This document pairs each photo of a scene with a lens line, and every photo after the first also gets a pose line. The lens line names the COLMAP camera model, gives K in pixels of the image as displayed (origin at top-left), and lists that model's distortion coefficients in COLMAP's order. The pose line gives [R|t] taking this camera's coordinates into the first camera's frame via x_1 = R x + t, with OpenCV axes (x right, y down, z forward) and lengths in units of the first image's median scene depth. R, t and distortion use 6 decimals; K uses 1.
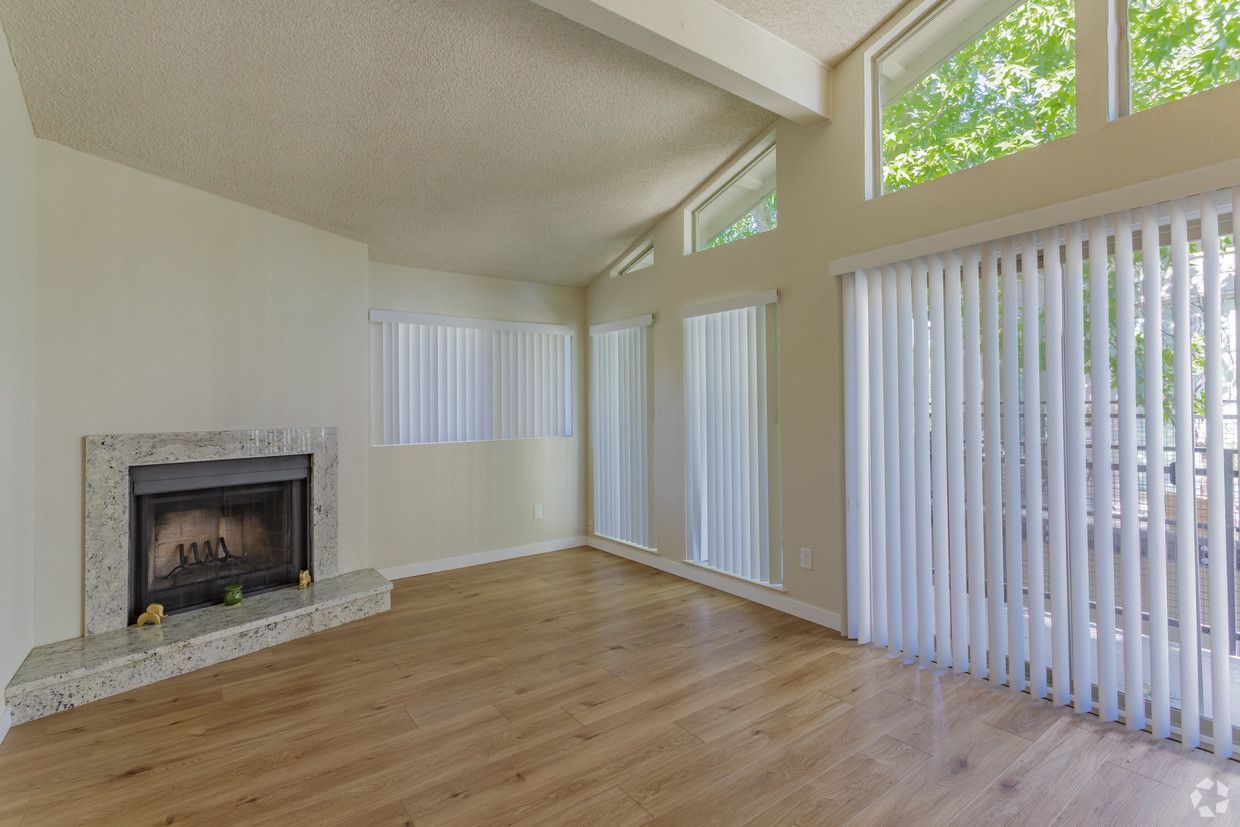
lens RADIAL K [[582.6, 0, 621.7], [0, 582.6, 404.6], [0, 0, 1]] dist [-0.000794, -0.000865]
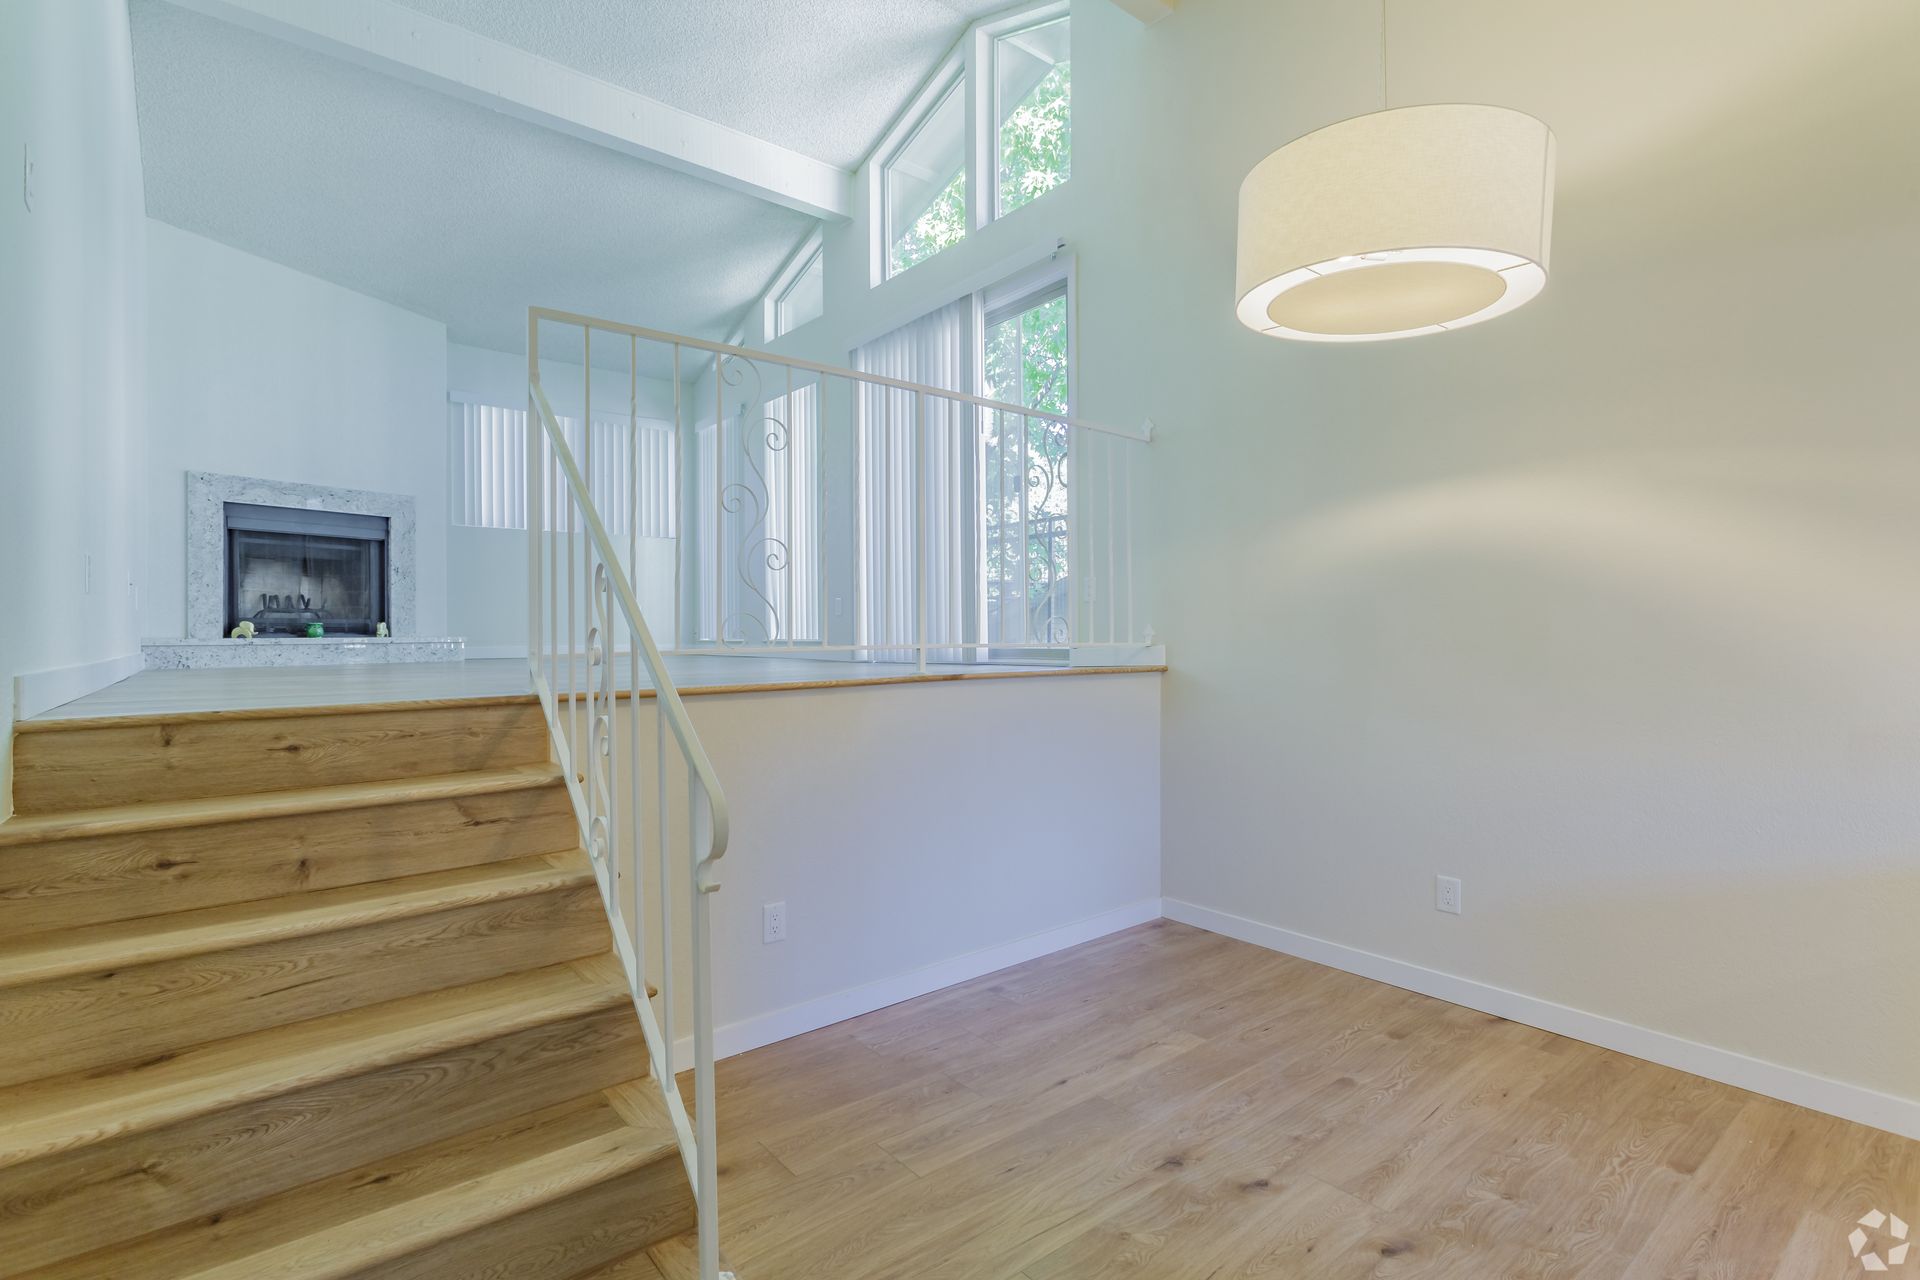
lens RADIAL K [[906.7, 0, 960.0], [0, 906.7, 640.0], [0, 0, 1]] dist [-0.000493, 0.000136]
pose [[0.998865, 0.000447, 0.047622, 0.458200], [-0.000834, 0.999967, 0.008108, 0.310517], [-0.047617, -0.008138, 0.998833, -0.750590]]
